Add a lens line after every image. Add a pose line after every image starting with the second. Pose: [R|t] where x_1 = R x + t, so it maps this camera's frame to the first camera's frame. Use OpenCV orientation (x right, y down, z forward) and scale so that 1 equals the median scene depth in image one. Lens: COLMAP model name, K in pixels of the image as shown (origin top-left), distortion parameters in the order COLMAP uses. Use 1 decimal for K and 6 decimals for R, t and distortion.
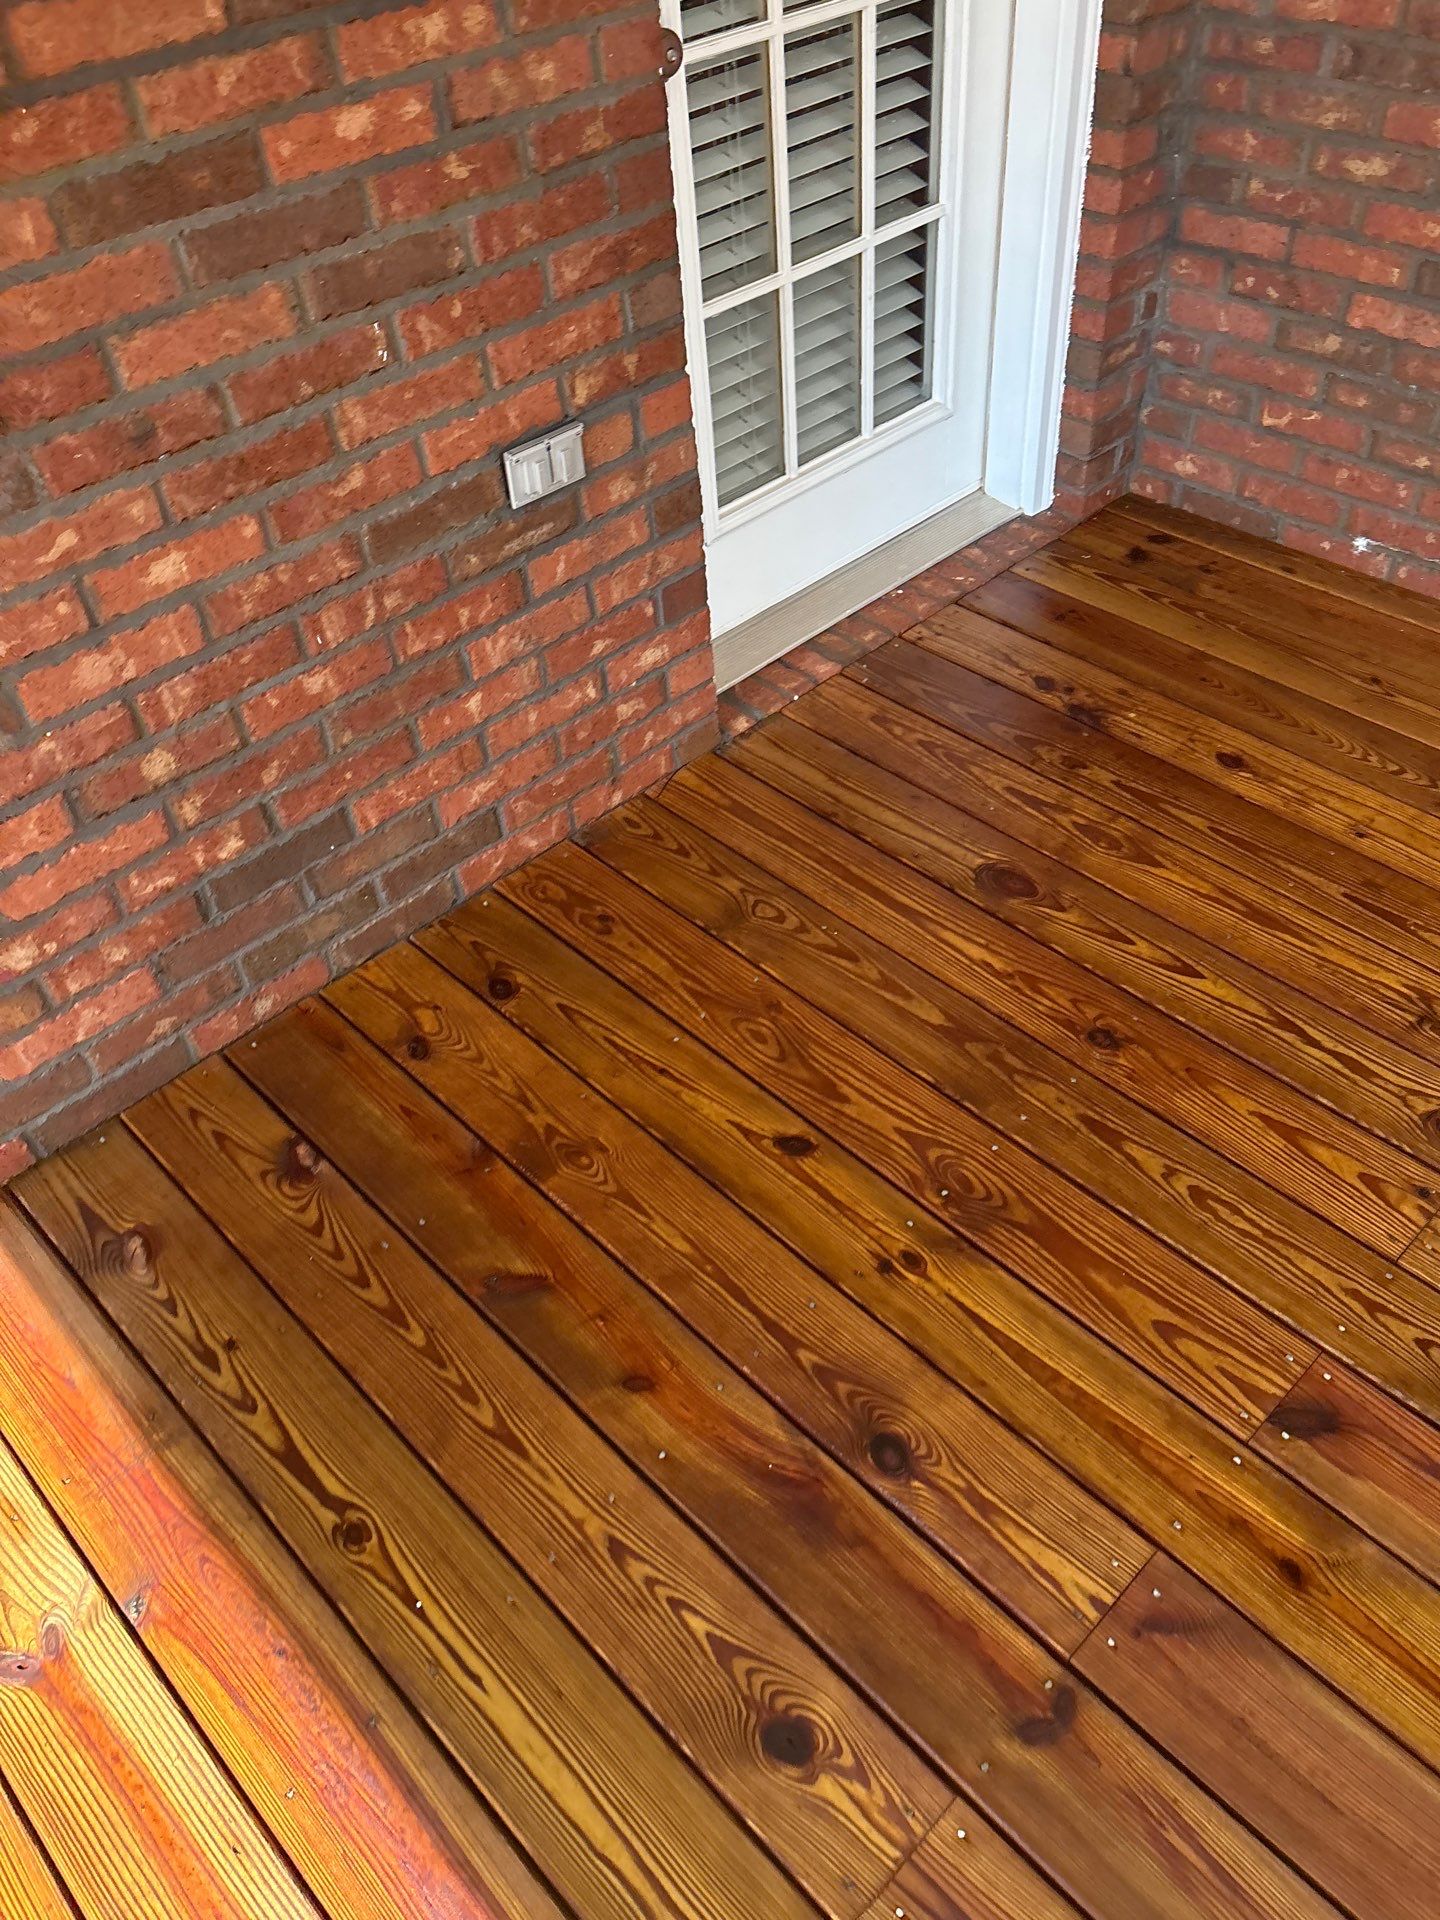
lens RADIAL K [[1449.0, 0, 722.2], [0, 1449.0, 945.8], [0, 0, 1]] dist [0.013787, -0.009969]
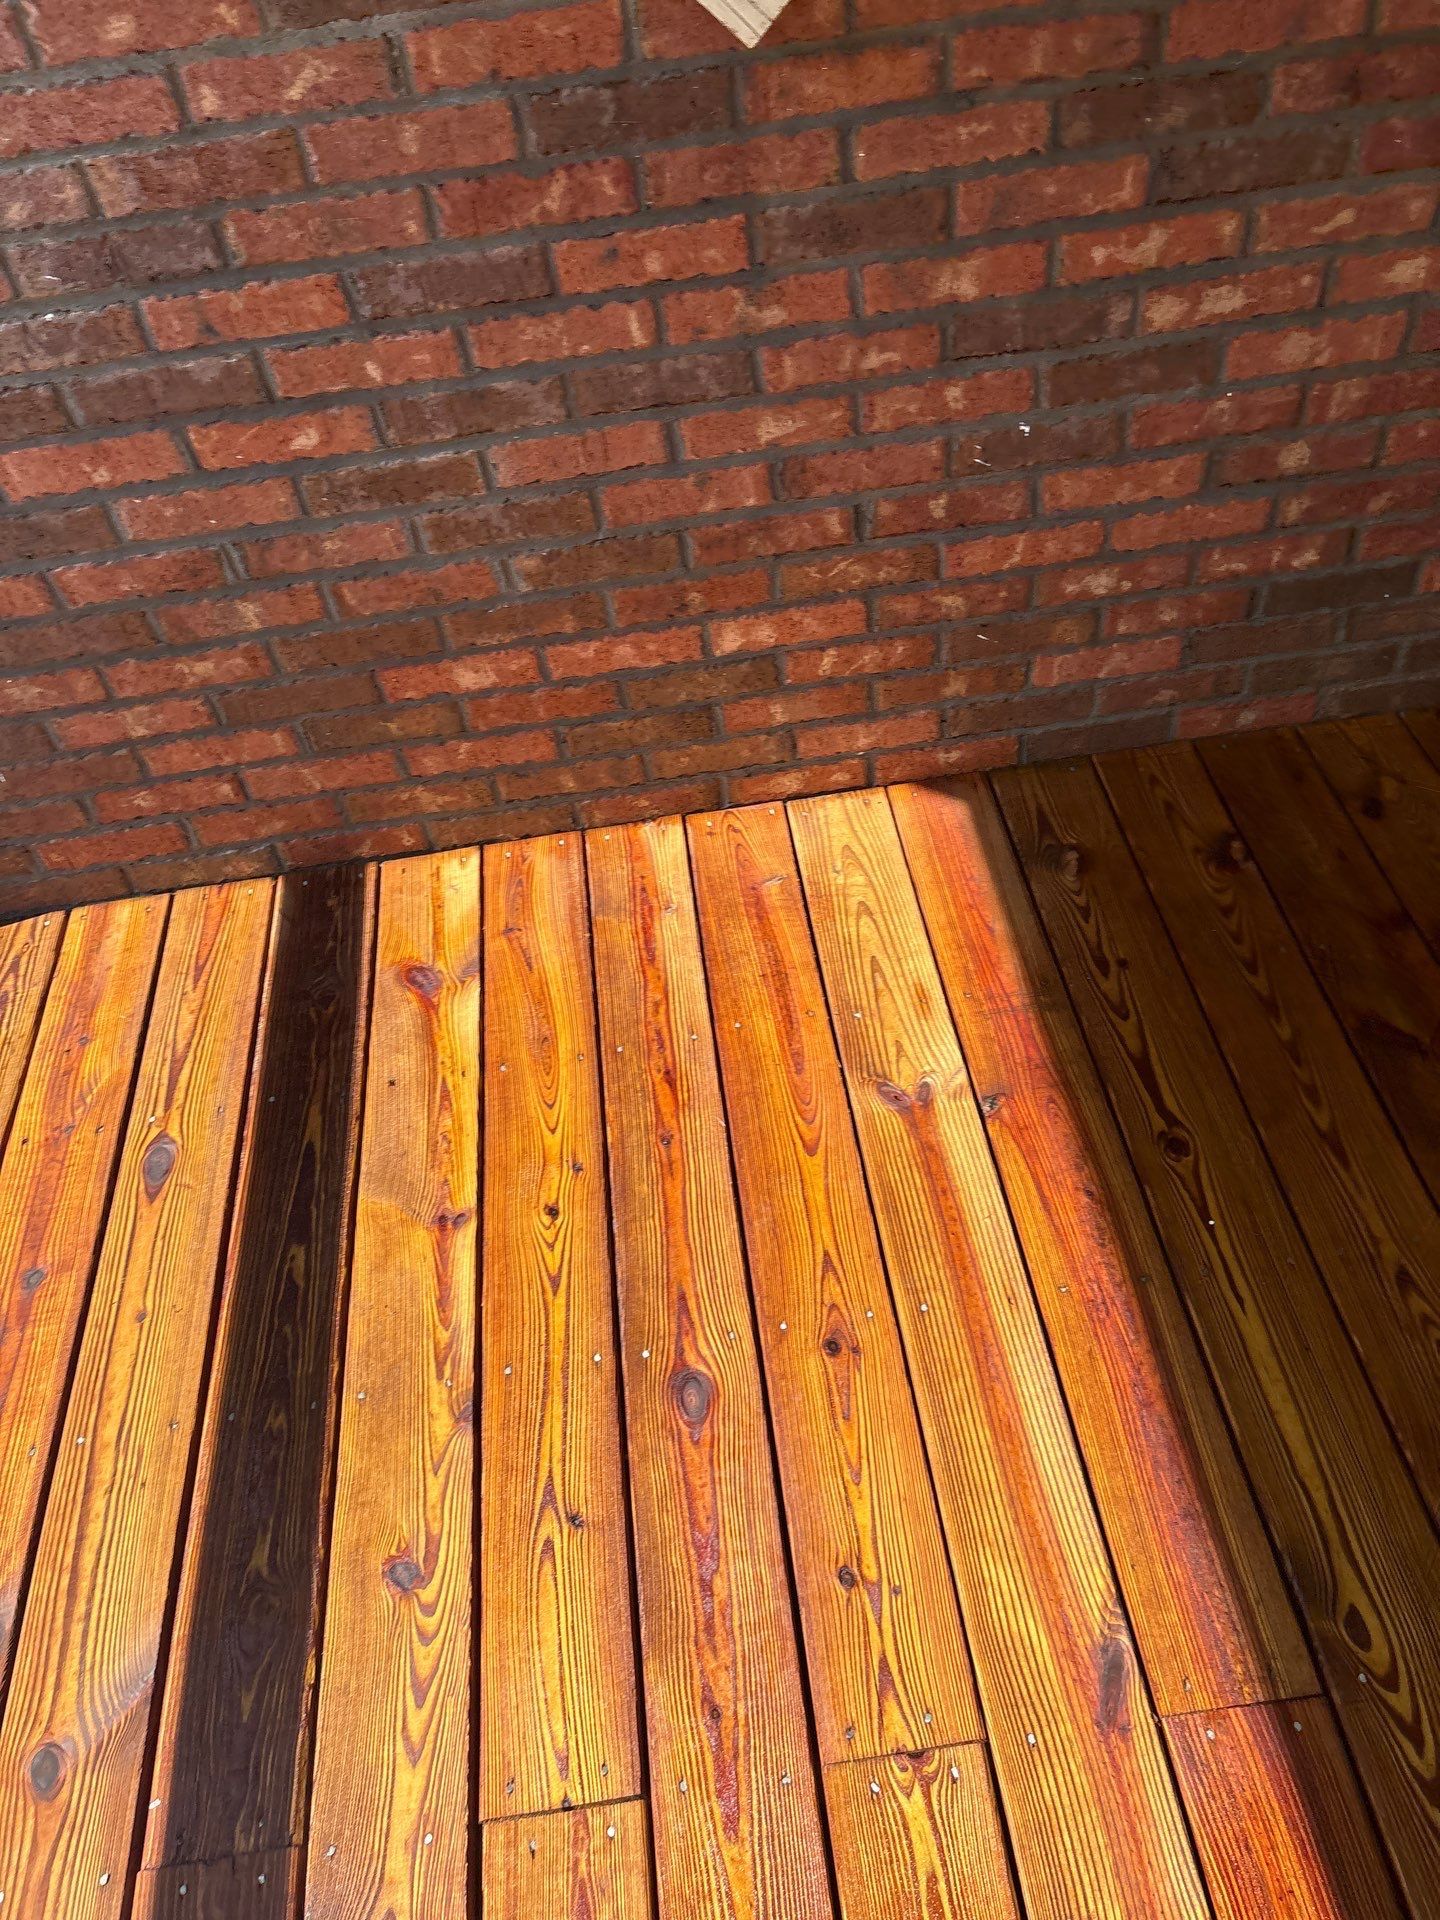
lens RADIAL K [[1449.0, 0, 722.2], [0, 1449.0, 945.8], [0, 0, 1]] dist [0.013787, -0.009969]
pose [[0.788320, 0.434162, -0.435952, -0.088301], [-0.392307, 0.900534, 0.187439, 0.158769], [0.473969, 0.023265, 0.880234, -0.139622]]
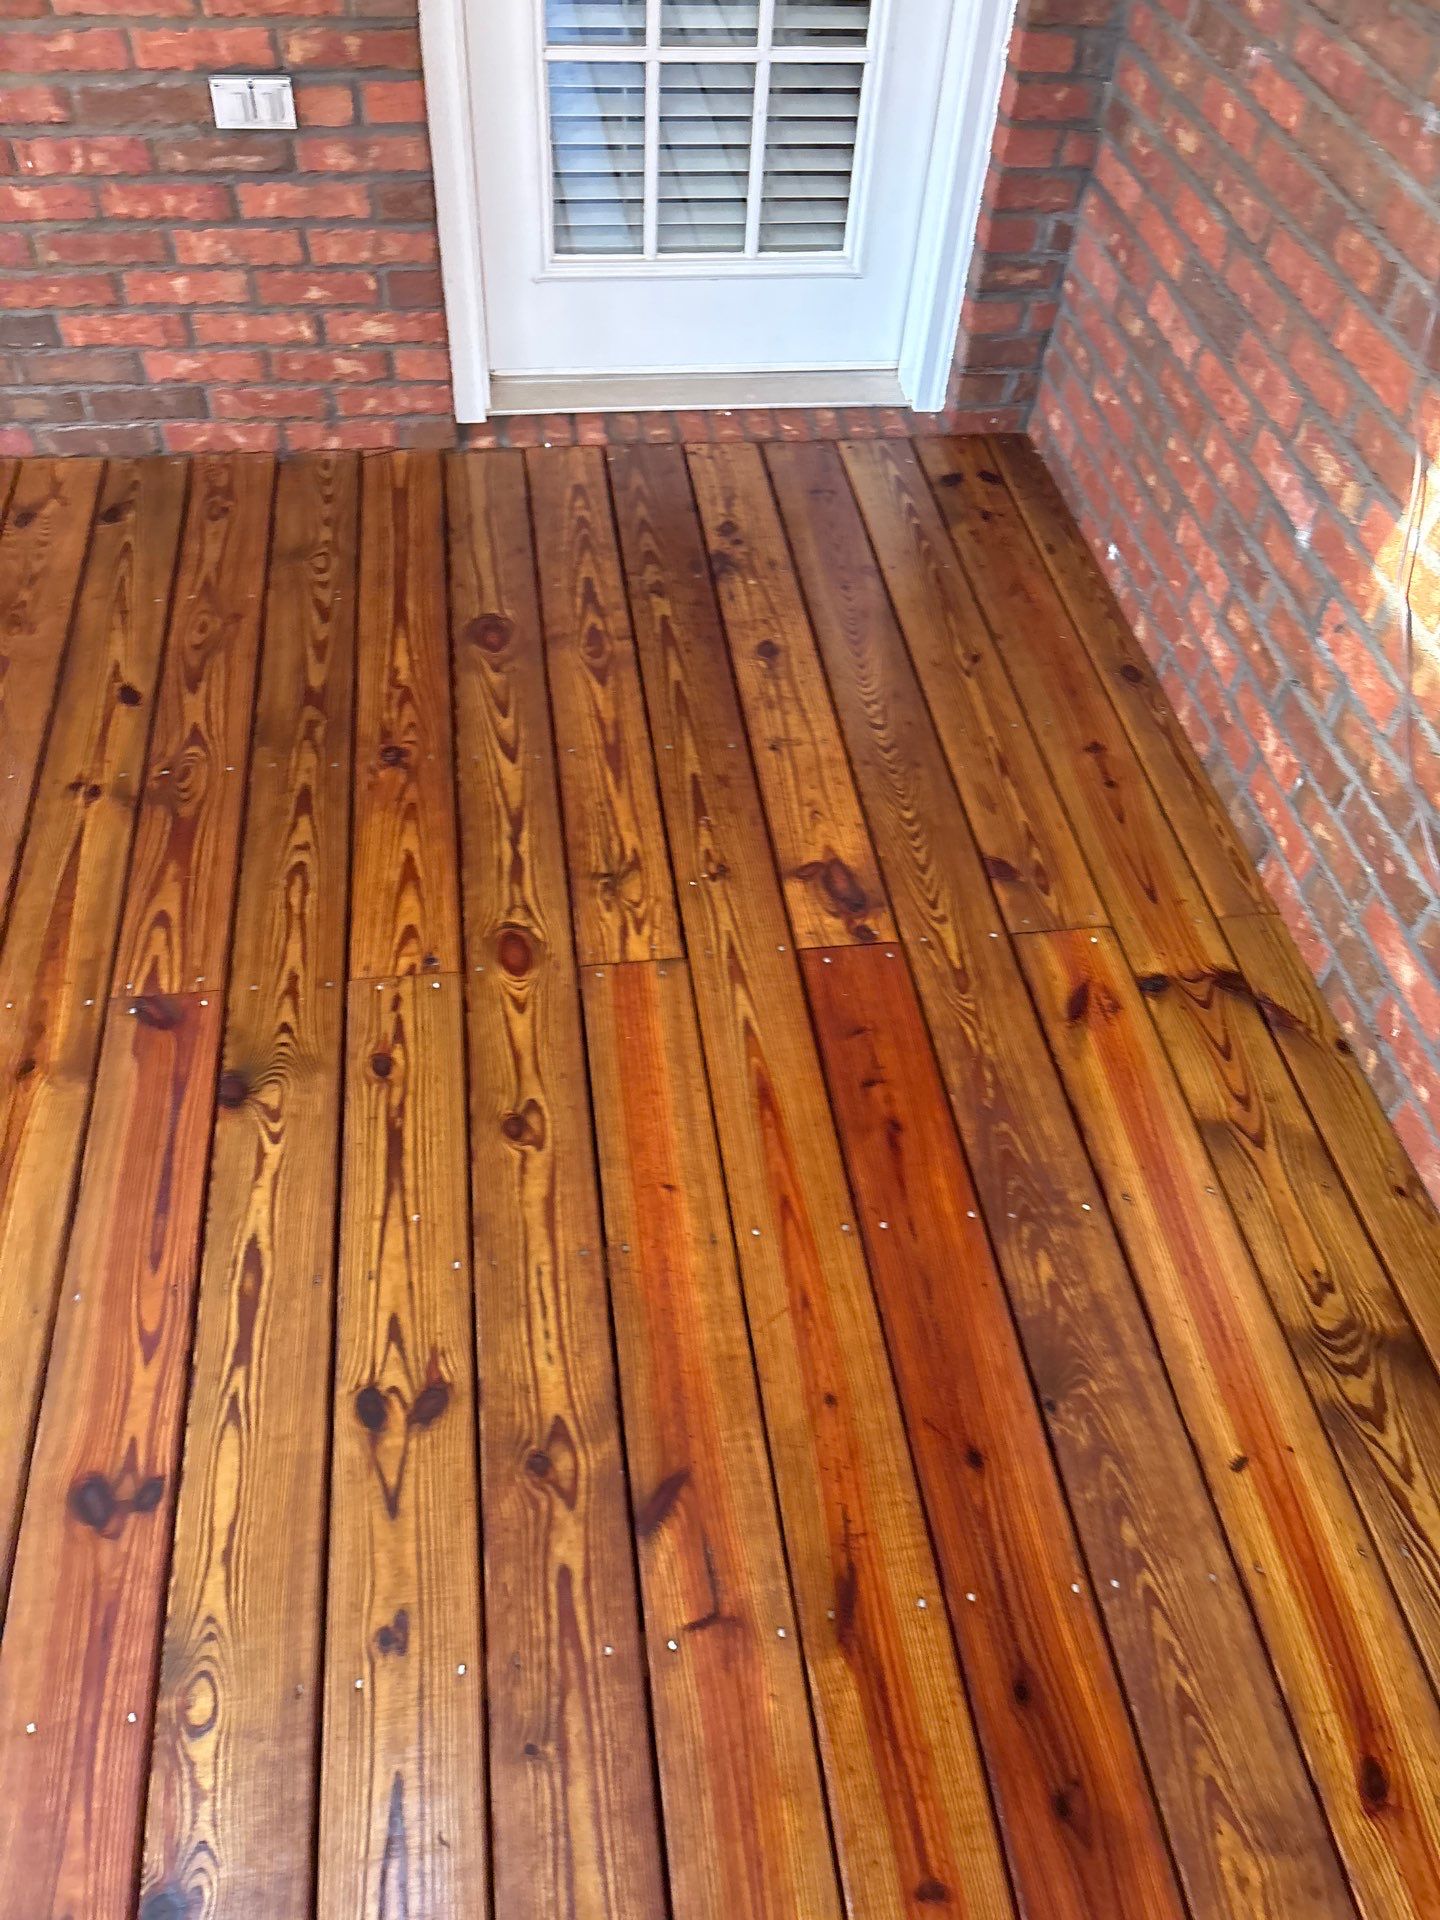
lens RADIAL K [[1480.7, 0, 720.0], [0, 1480.7, 960.0], [0, 0, 1]] dist [0.039318, -0.053686]
pose [[0.800369, 0.514288, -0.308087, 0.943867], [-0.484895, 0.857535, 0.171788, -0.127399], [0.352543, 0.011896, 0.935720, 0.001797]]
